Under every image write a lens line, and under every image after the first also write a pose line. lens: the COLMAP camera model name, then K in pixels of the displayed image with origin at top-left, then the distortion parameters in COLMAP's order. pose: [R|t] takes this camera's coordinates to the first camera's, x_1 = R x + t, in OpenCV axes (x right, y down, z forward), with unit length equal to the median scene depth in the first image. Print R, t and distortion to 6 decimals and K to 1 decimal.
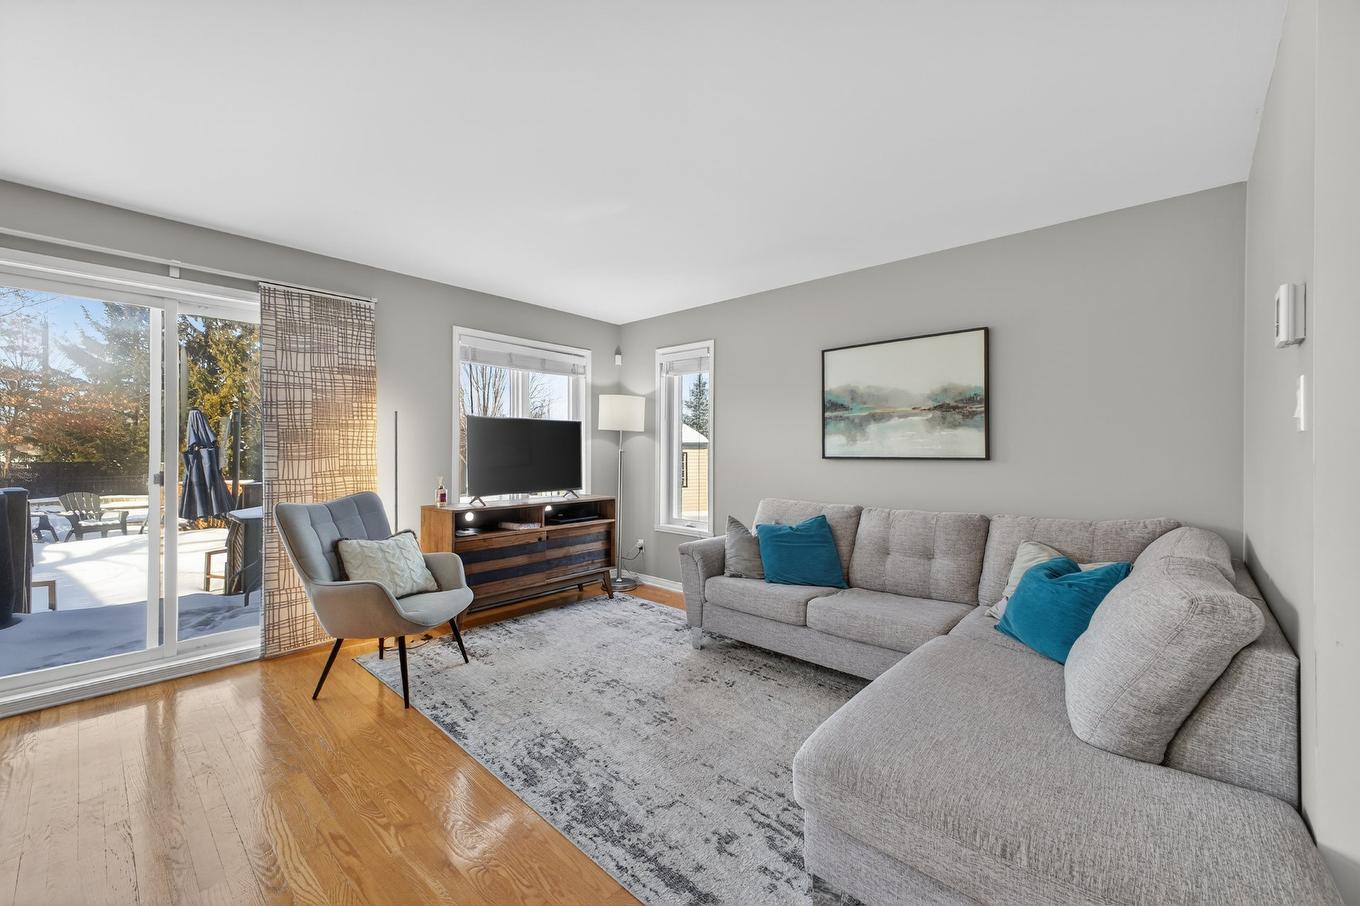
lens RADIAL K [[539.9, 0, 666.9], [0, 539.9, 451.5], [0, 0, 1]] dist [0.009047, -0.000424]
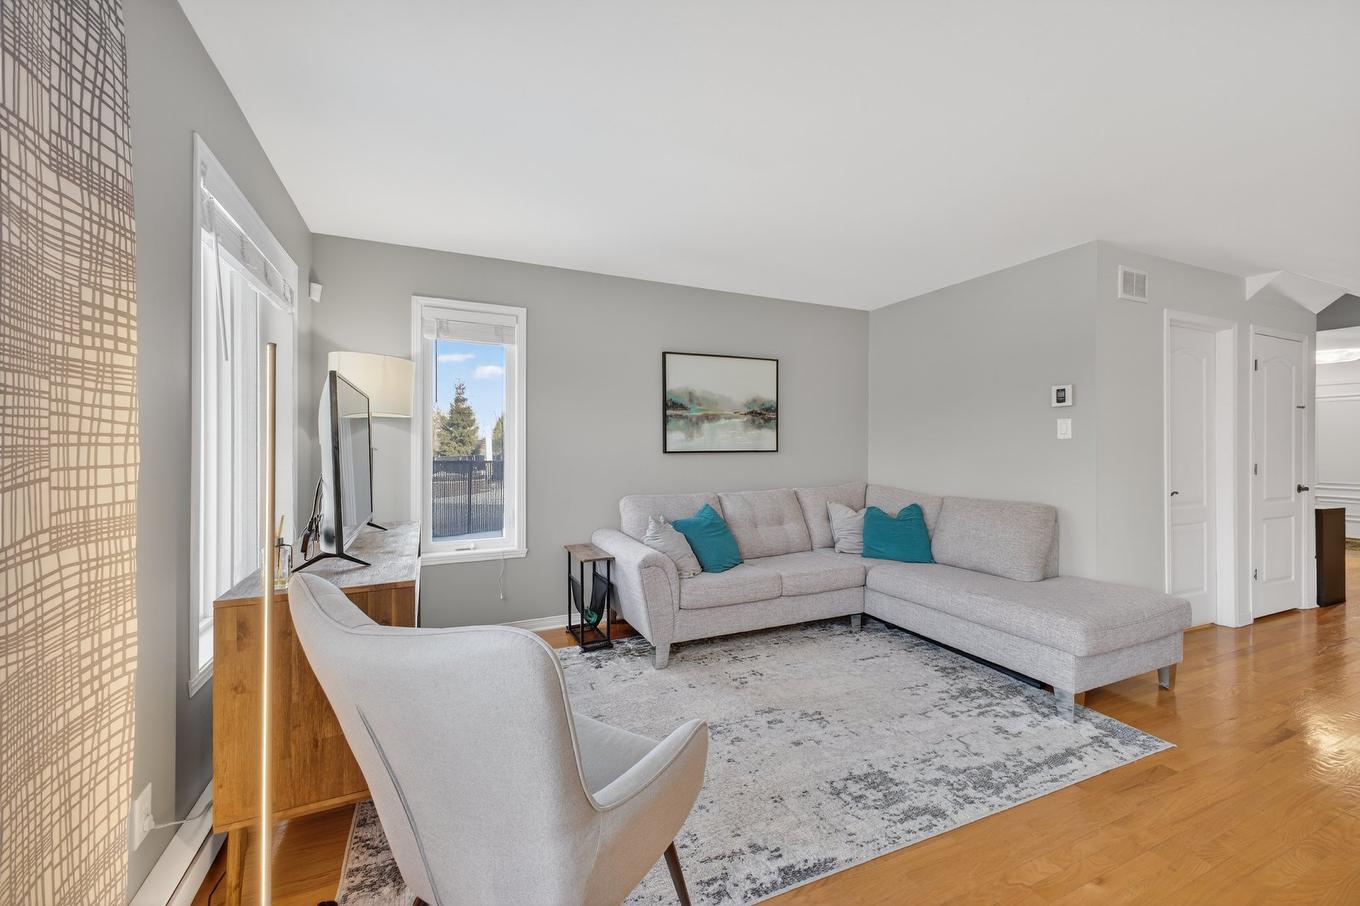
lens RADIAL K [[539.9, 0, 674.6], [0, 539.9, 444.1], [0, 0, 1]] dist [0.009047, -0.000424]
pose [[0.386922, -0.002092, 0.922110, -0.801250], [0.001650, 0.999997, 0.001576, -0.008027], [-0.922111, 0.000912, 0.386925, 0.668045]]
